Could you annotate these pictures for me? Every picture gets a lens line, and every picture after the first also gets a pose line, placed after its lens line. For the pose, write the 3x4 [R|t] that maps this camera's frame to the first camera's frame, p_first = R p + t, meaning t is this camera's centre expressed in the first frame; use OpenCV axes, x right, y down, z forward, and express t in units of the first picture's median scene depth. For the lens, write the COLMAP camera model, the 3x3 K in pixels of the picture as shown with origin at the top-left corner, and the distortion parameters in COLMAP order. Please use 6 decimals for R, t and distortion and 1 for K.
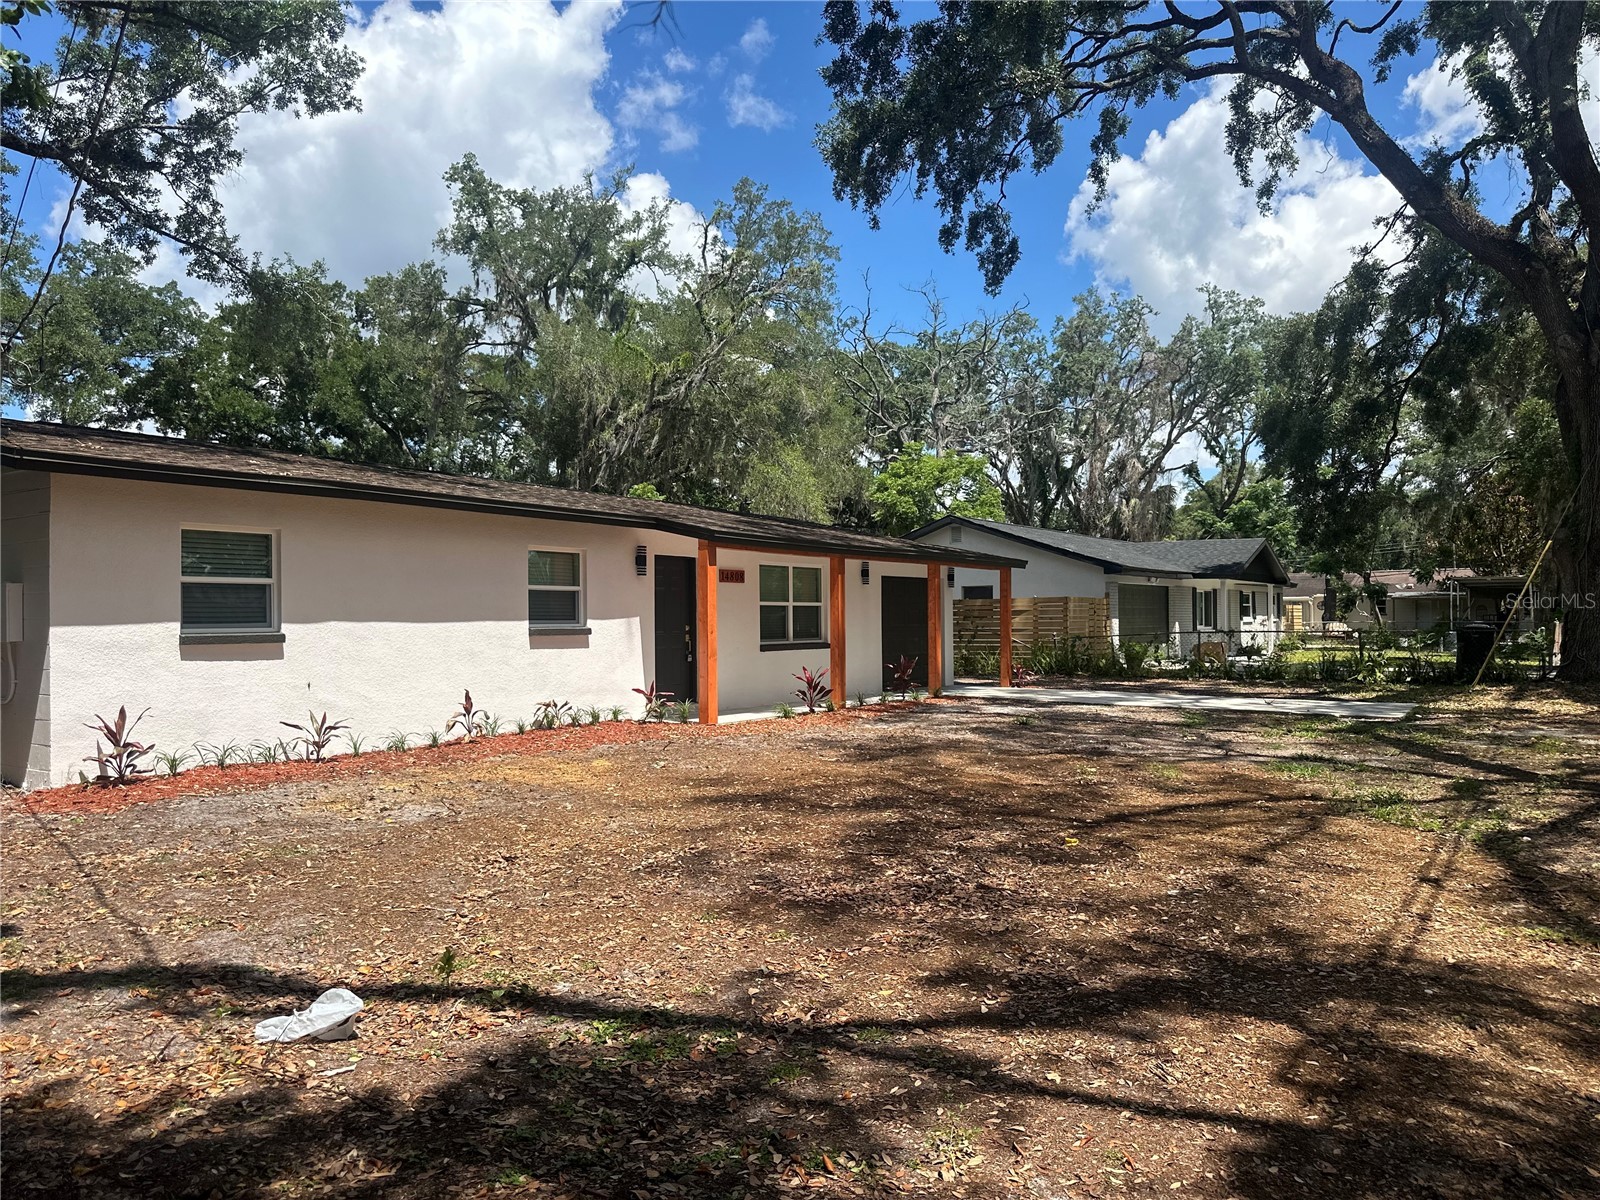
lens RADIAL K [[1127.1, 0, 792.1], [0, 1127.1, 611.2], [0, 0, 1]] dist [0.075367, -0.086306]
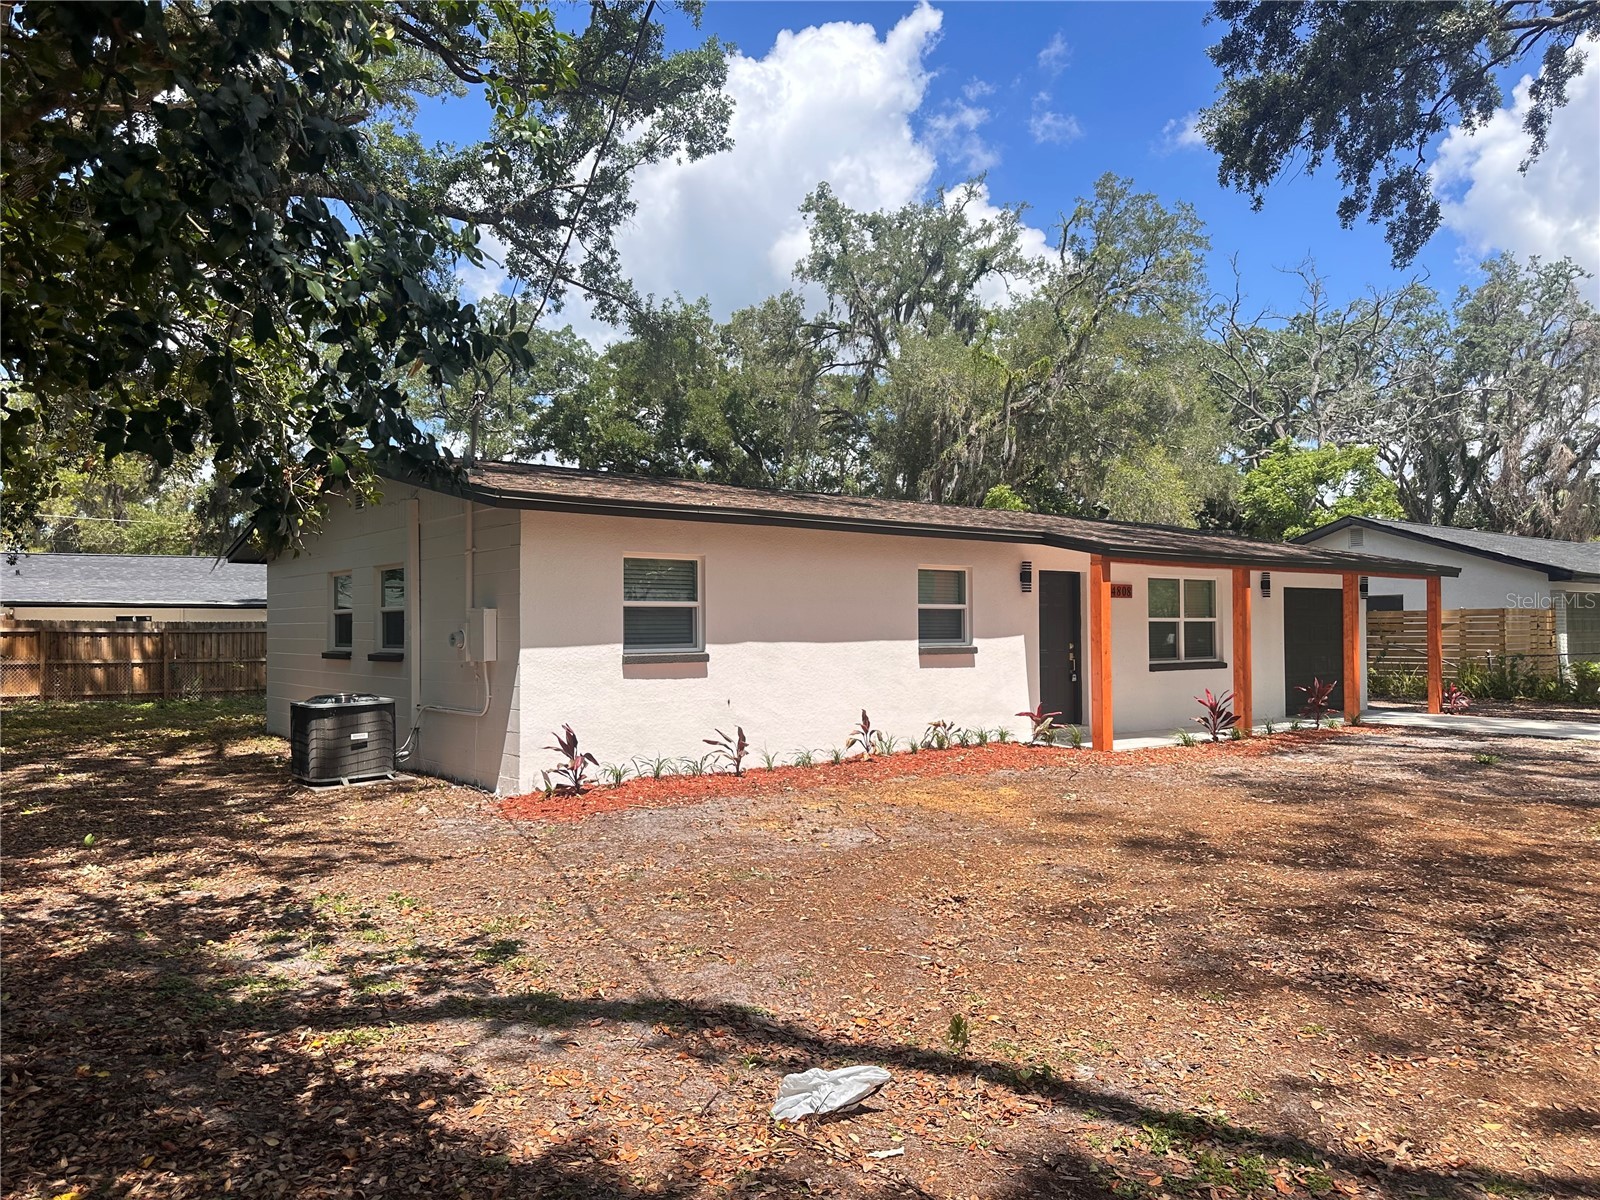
lens RADIAL K [[1116.5, 0, 799.0], [0, 1116.5, 602.8], [0, 0, 1]] dist [0.137399, -0.178711]
pose [[0.960476, -0.003483, -0.278341, -0.033524], [0.000007, 0.999922, -0.012486, -0.006608], [0.278363, 0.011990, 0.960401, 0.011504]]
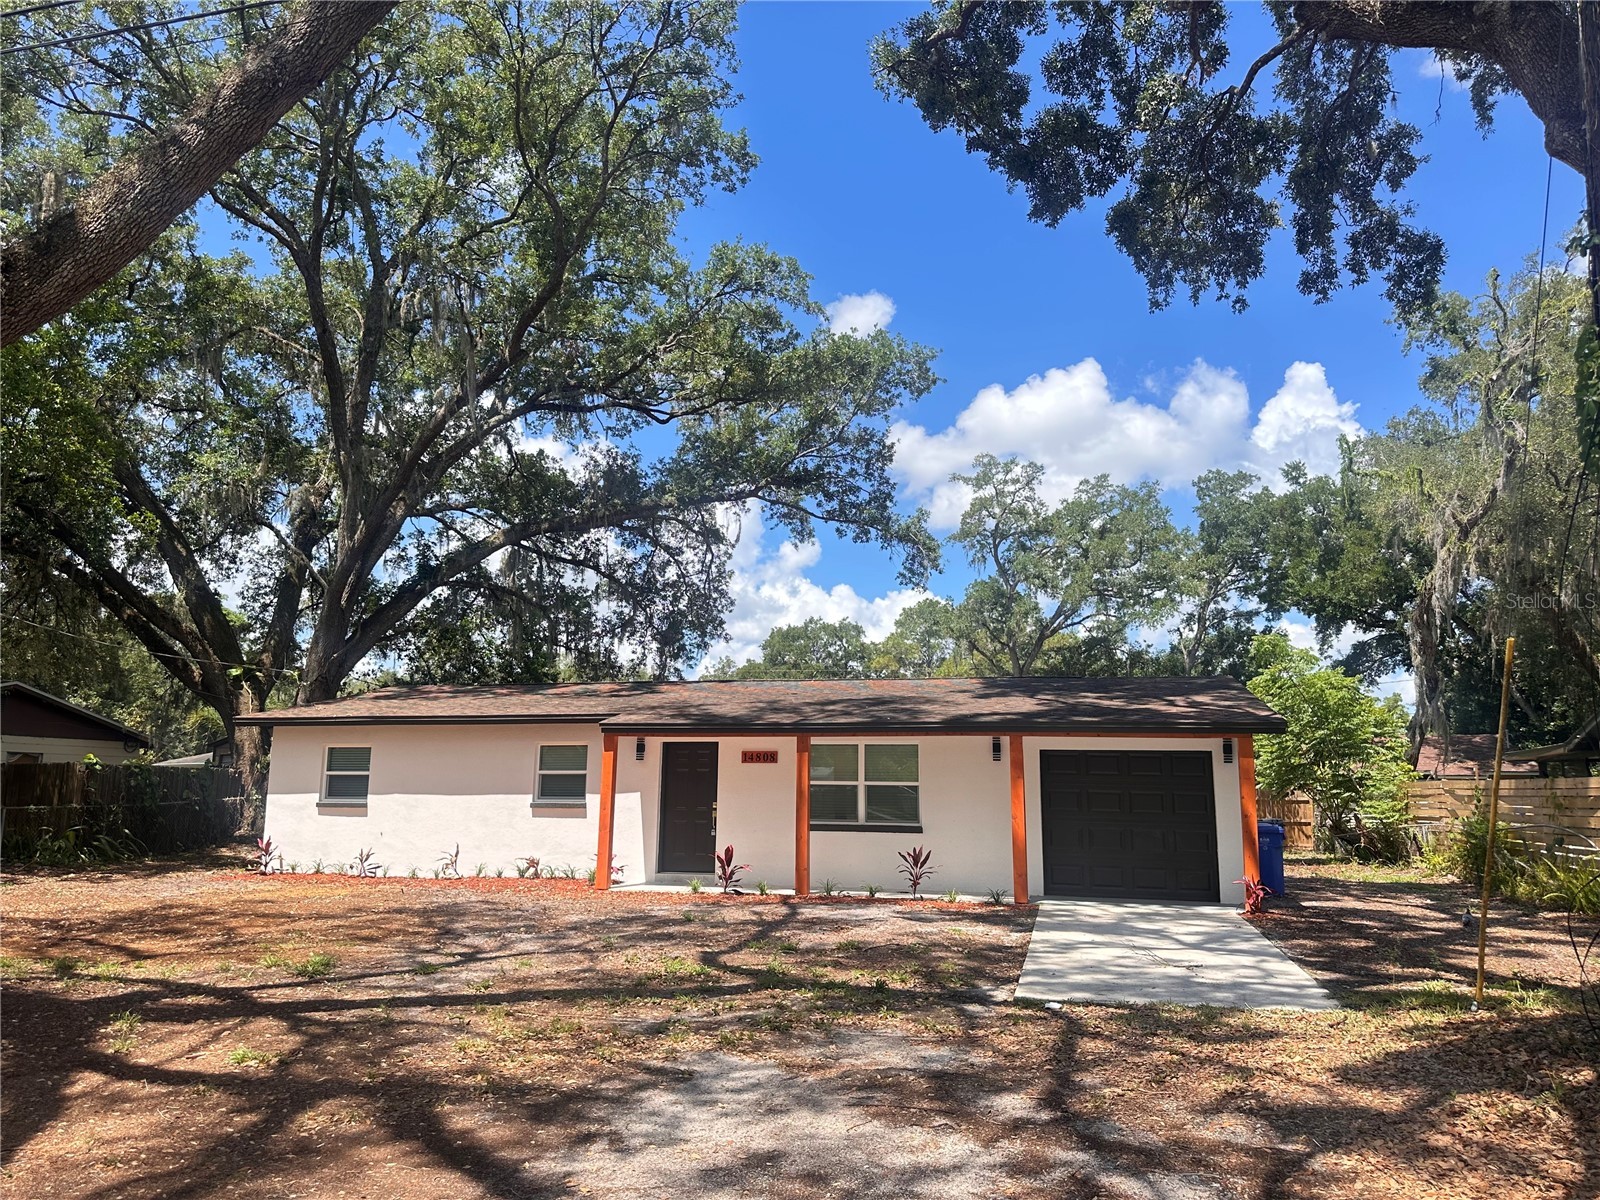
lens RADIAL K [[1126.1, 0, 802.2], [0, 1126.1, 606.2], [0, 0, 1]] dist [0.102303, -0.139225]
pose [[0.363729, -0.139718, -0.920967, 0.683395], [-0.004287, 0.988426, -0.151645, -0.007238], [0.931495, 0.059106, 0.358920, 0.442880]]
